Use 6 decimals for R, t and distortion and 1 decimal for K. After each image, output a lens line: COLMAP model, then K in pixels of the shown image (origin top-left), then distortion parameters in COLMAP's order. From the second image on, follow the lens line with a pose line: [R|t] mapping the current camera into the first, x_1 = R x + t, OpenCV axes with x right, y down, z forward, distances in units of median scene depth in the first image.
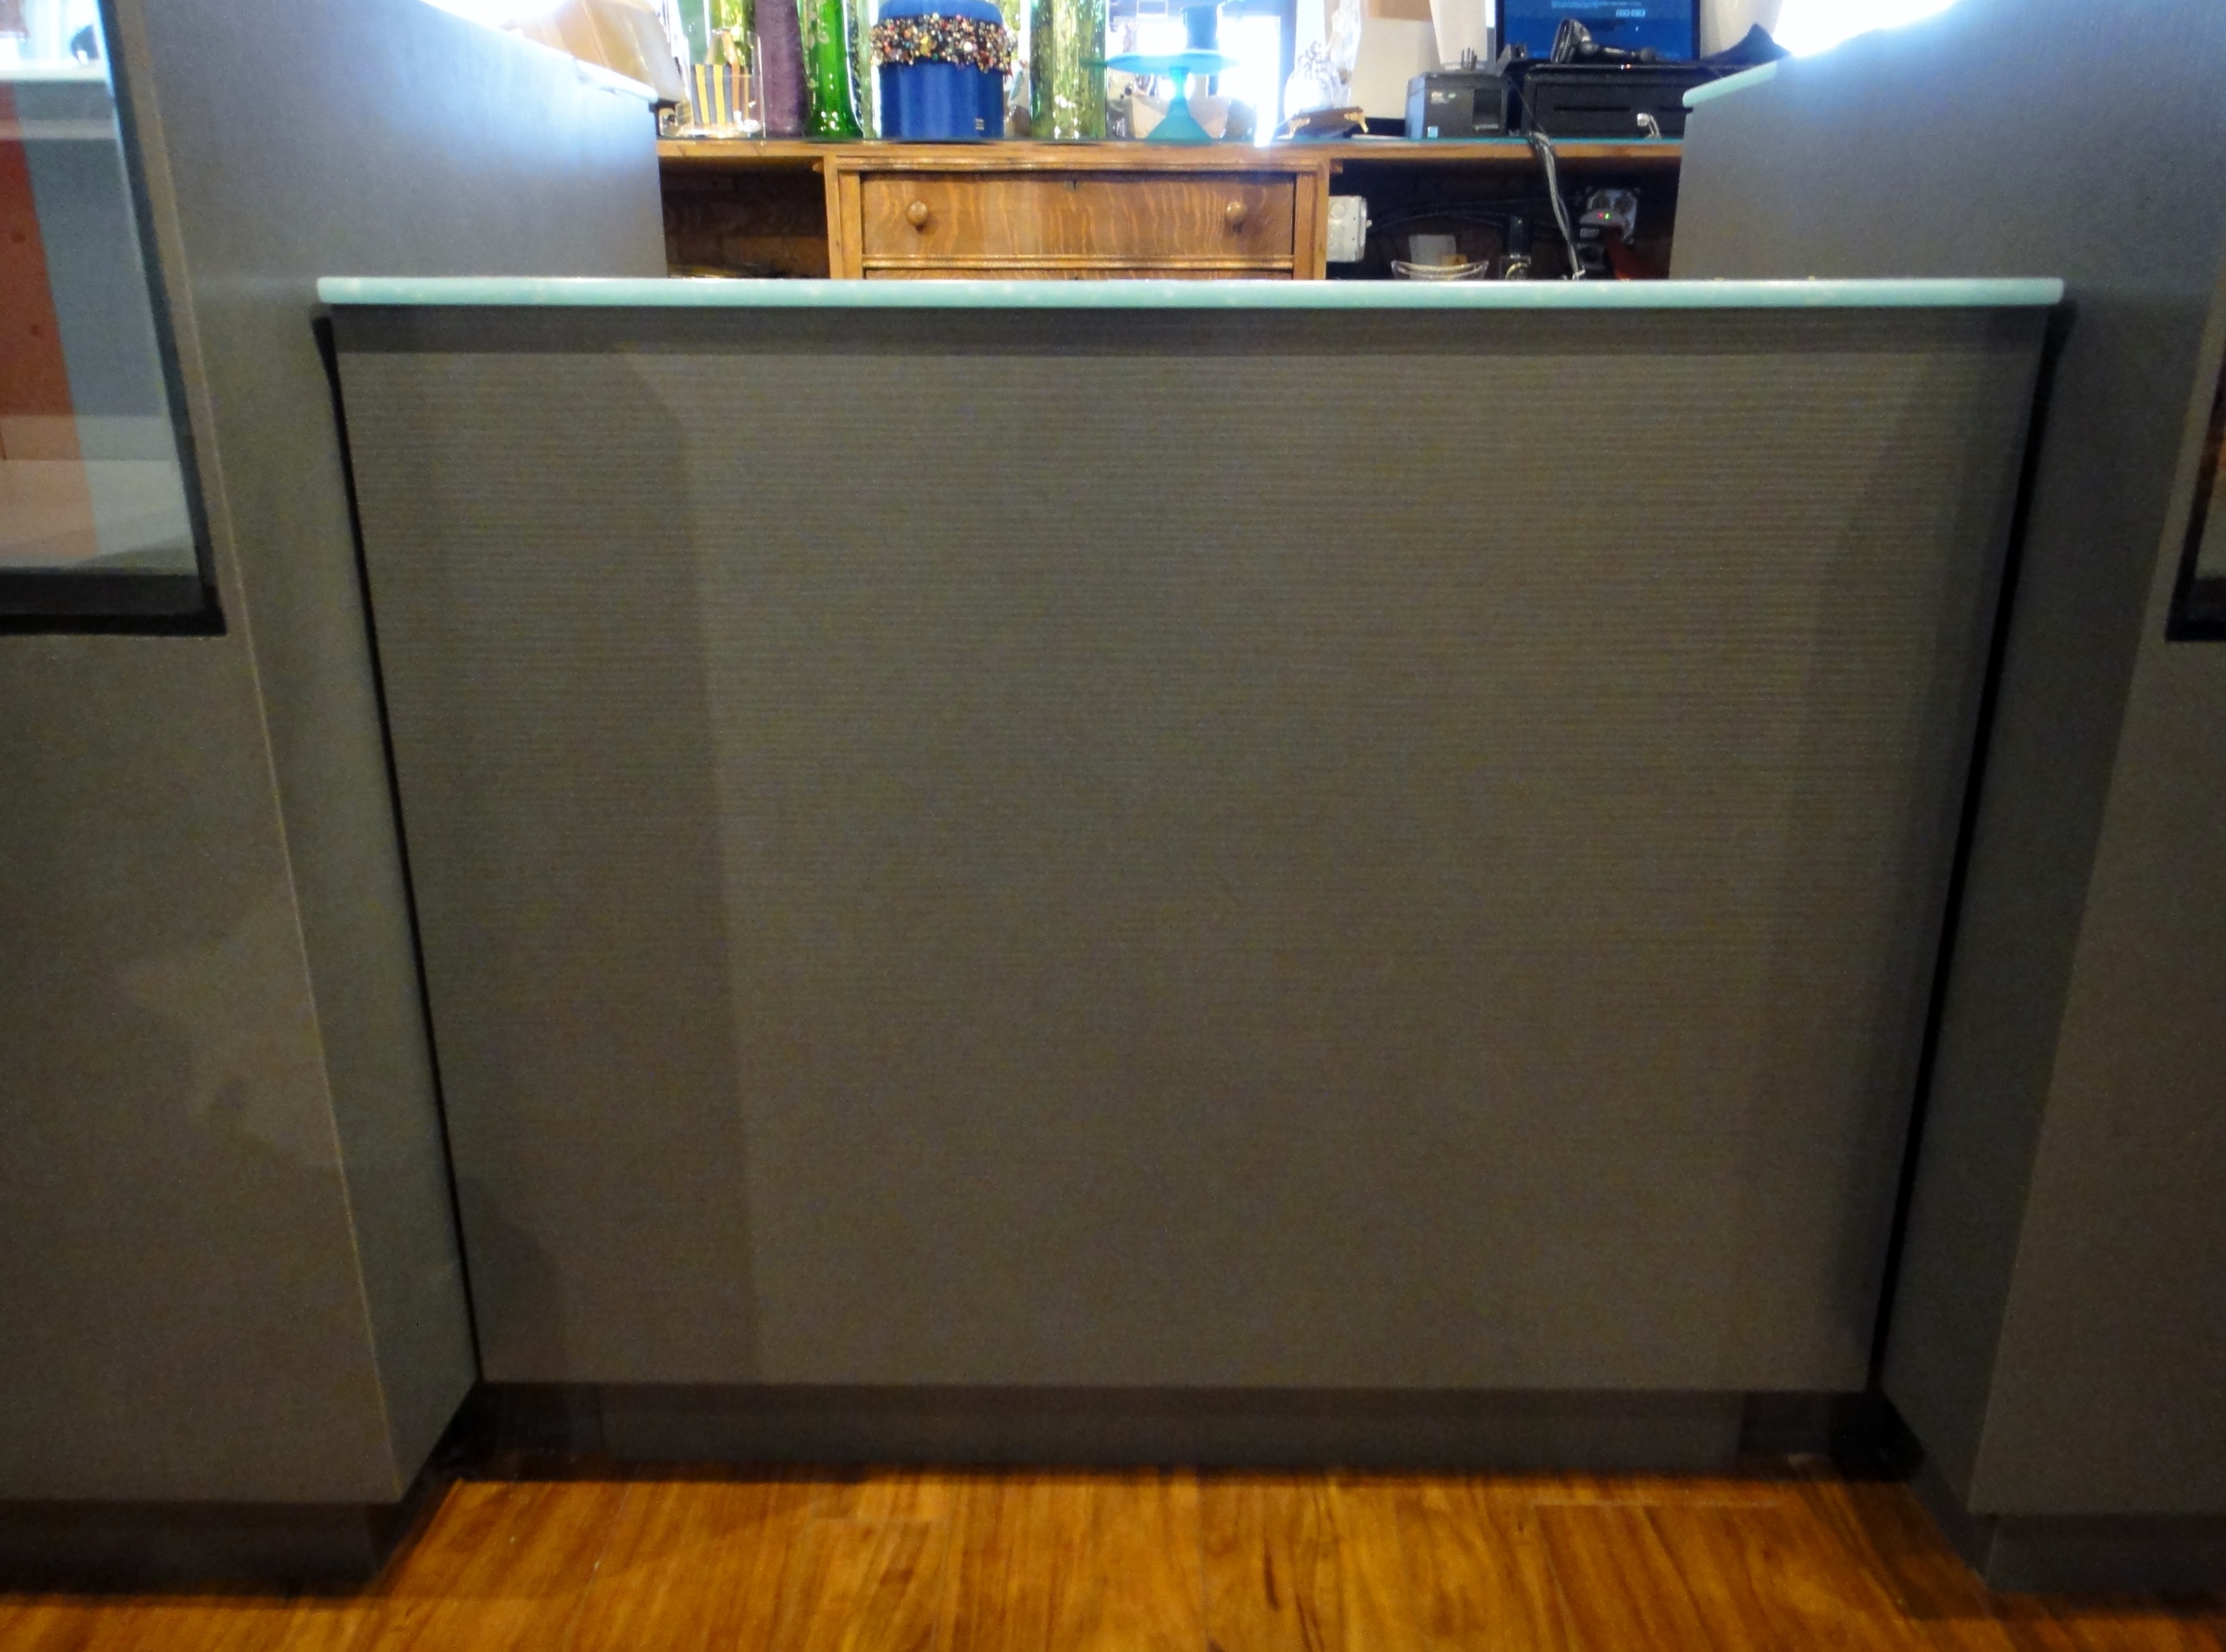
lens RADIAL K [[1626.2, 0, 1113.5], [0, 1626.2, 807.9], [0, 0, 1]] dist [0.008298, -0.001843]
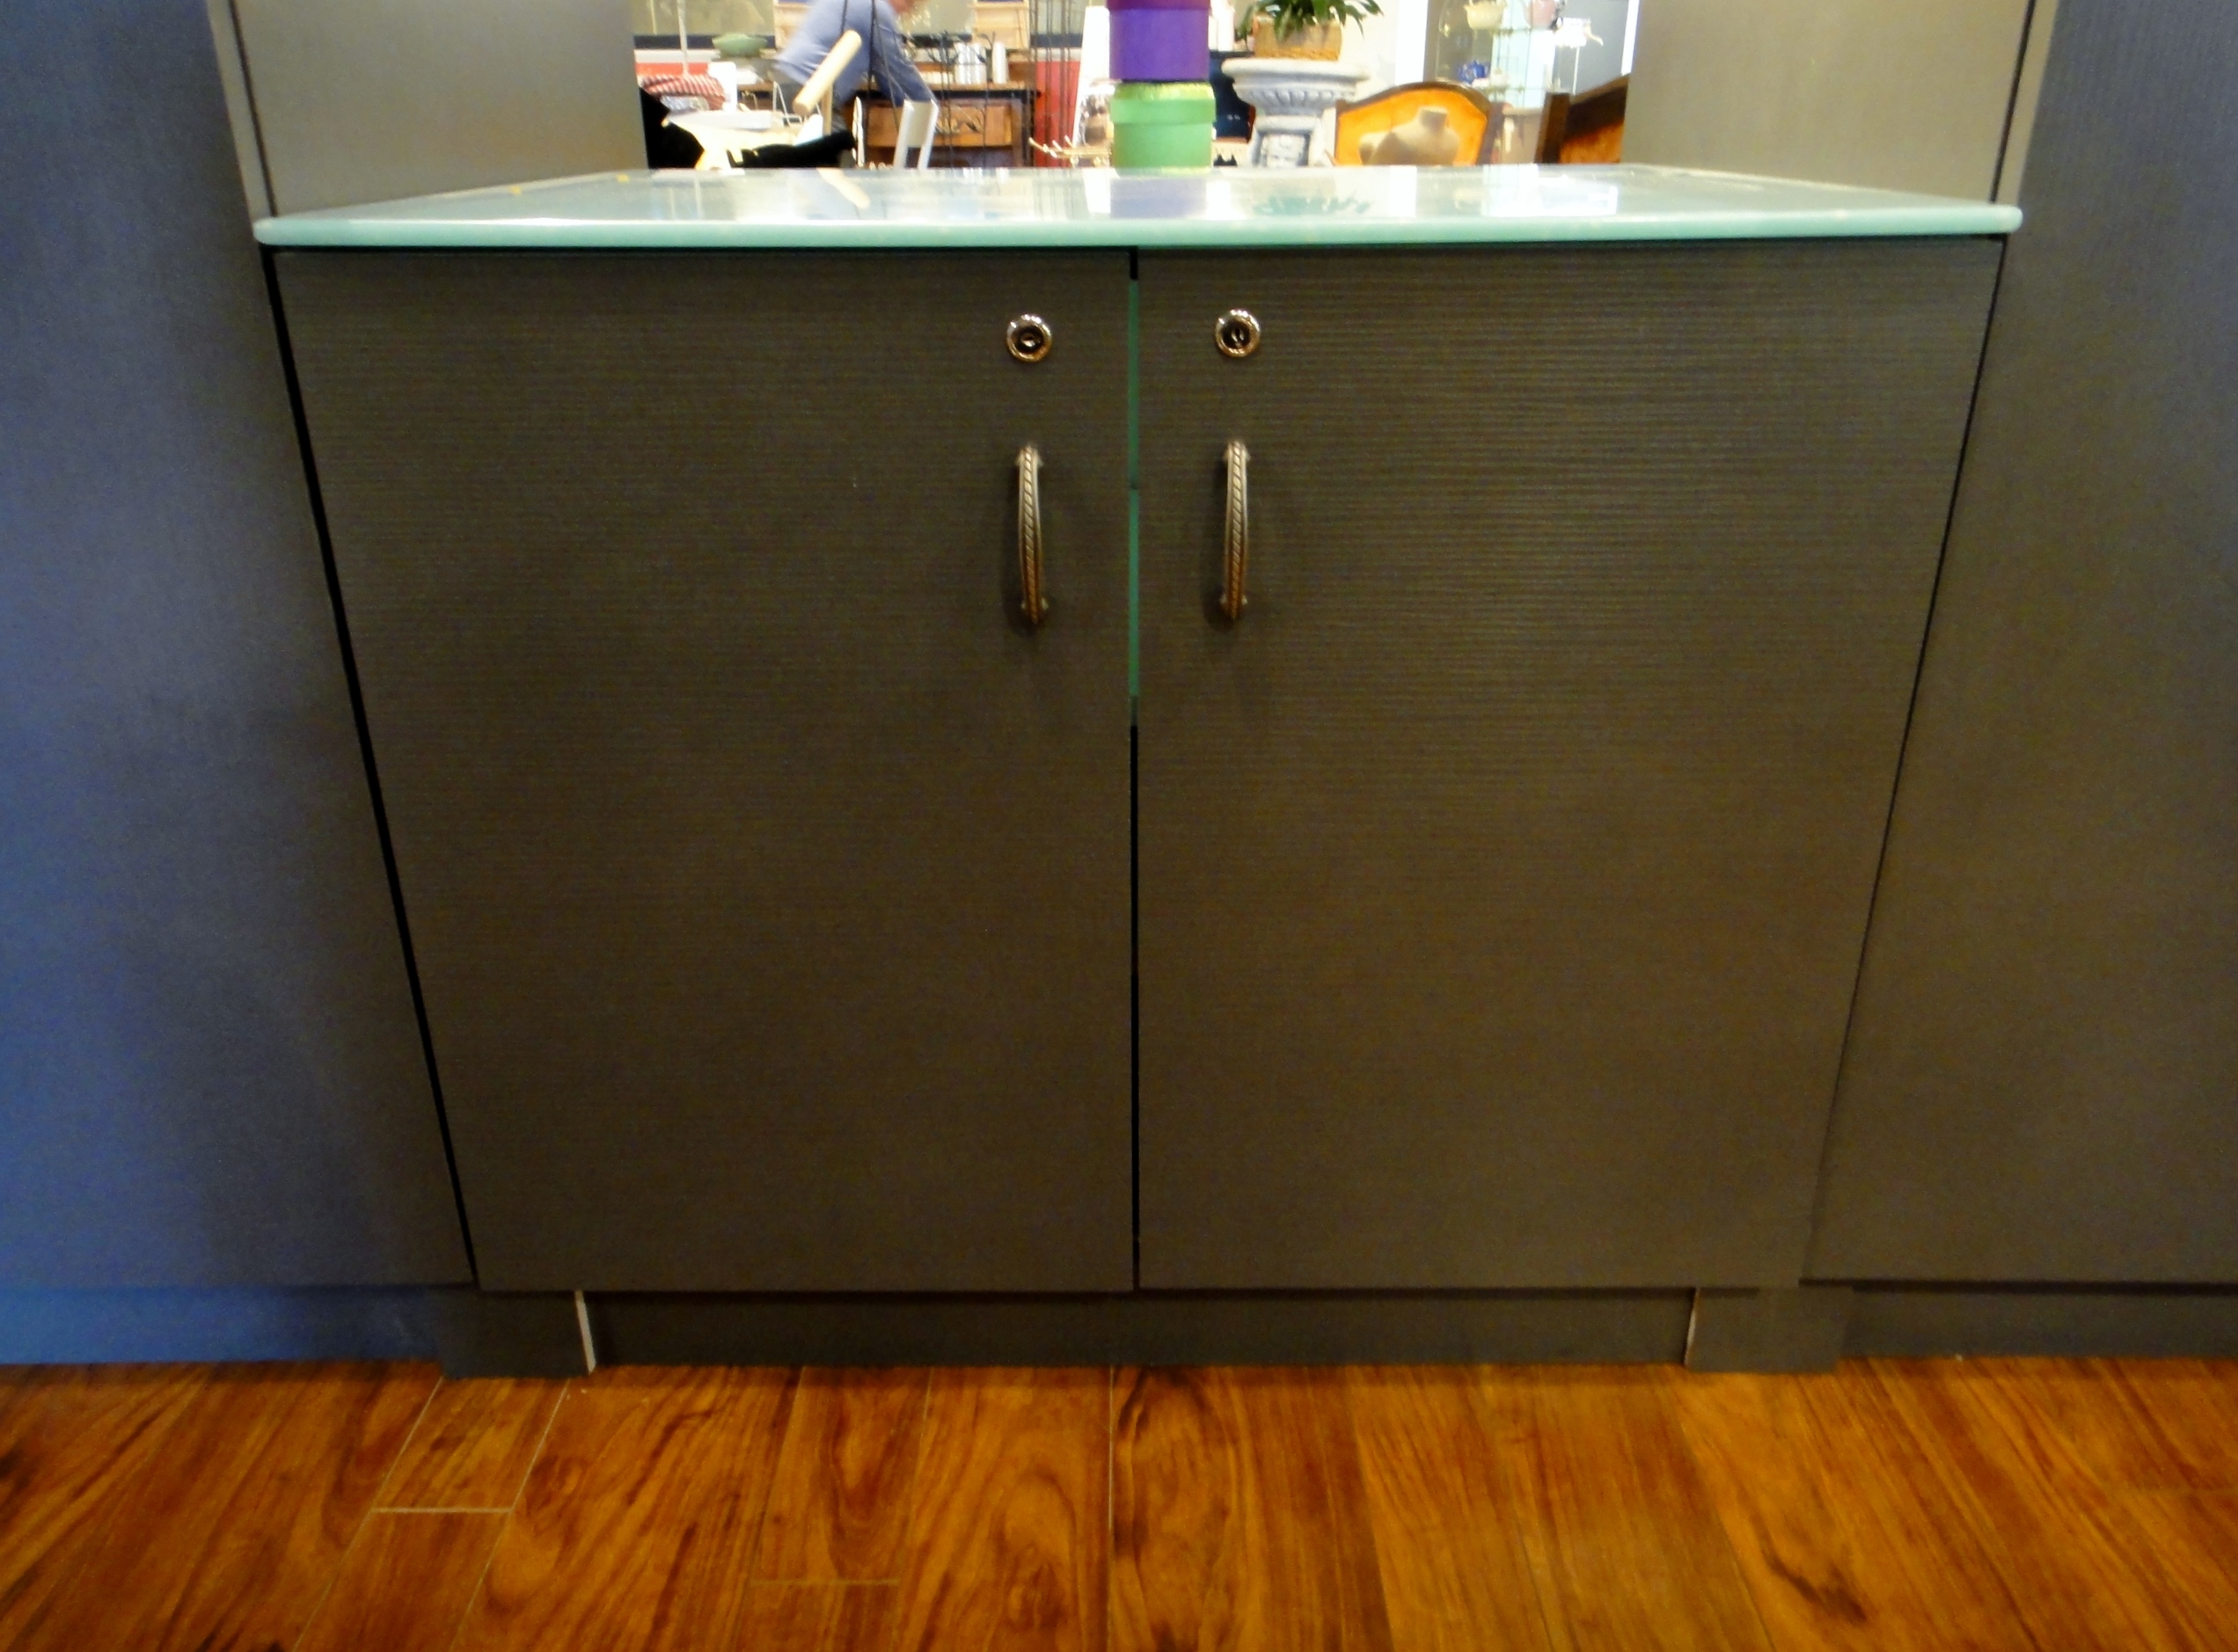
lens RADIAL K [[1635.0, 0, 1113.7], [0, 1635.0, 807.6], [0, 0, 1]] dist [0.008298, -0.001843]
pose [[-0.999943, 0.009692, -0.004444, -0.556161], [0.004281, 0.746689, 0.665159, -0.548297], [0.009765, 0.665102, -0.746689, 1.486151]]
